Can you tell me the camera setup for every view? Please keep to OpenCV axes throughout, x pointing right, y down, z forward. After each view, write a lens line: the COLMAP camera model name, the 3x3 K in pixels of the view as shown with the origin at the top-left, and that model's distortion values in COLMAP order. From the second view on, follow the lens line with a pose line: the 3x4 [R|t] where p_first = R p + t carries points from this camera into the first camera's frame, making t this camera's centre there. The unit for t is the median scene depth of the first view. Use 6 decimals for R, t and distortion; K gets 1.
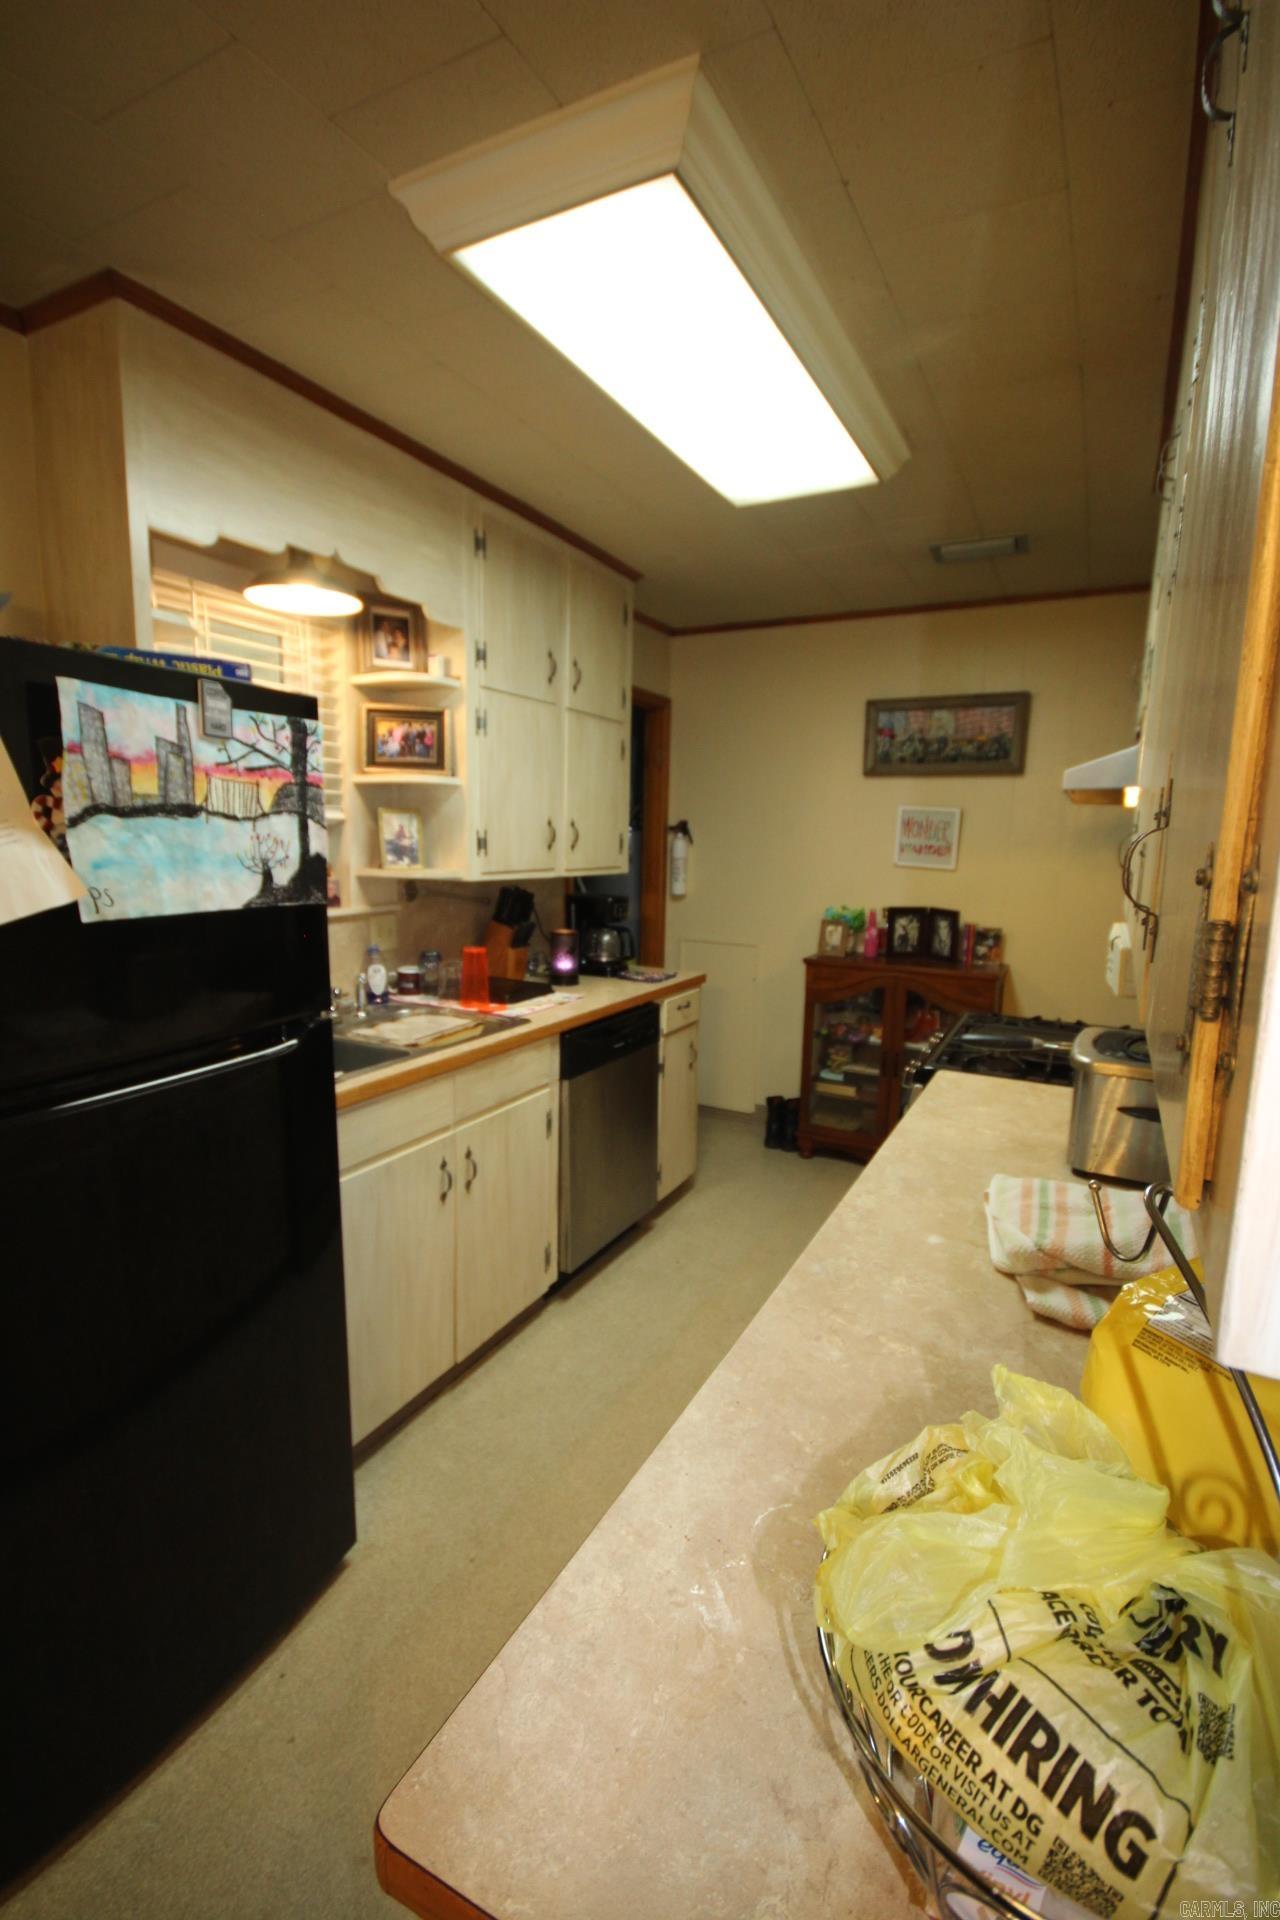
lens RADIAL K [[888.1, 0, 640.0], [0, 888.1, 960.0], [0, 0, 1]] dist [0.013109, 0.000109]
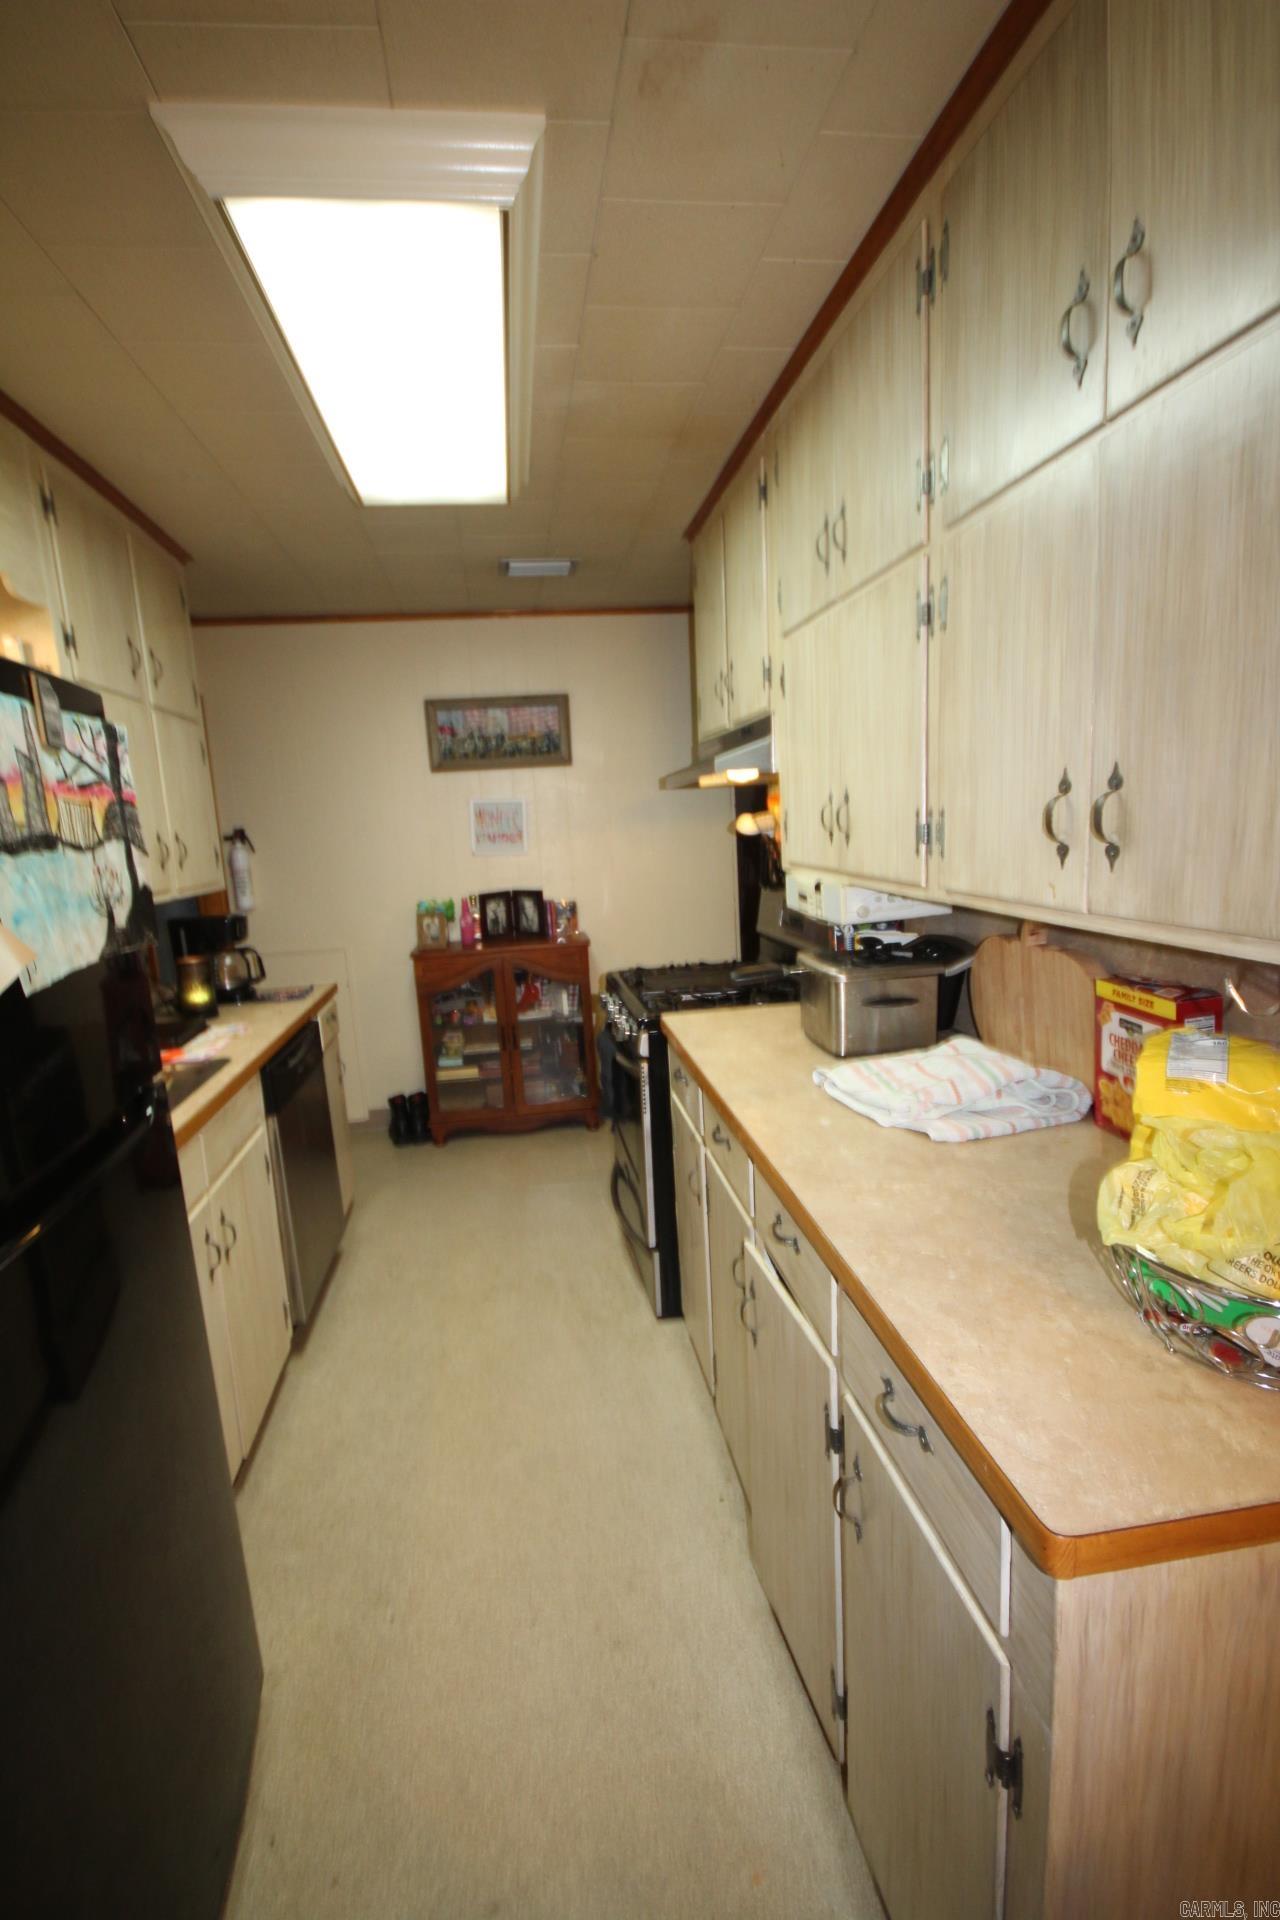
lens RADIAL K [[883.3, 0, 640.0], [0, 883.3, 960.0], [0, 0, 1]] dist [-0.001475, 0.000210]
pose [[0.806928, -0.158297, 0.569042, -0.184577], [0.154835, 0.986417, 0.054840, -0.009751], [-0.569994, 0.043855, 0.820478, 0.027158]]
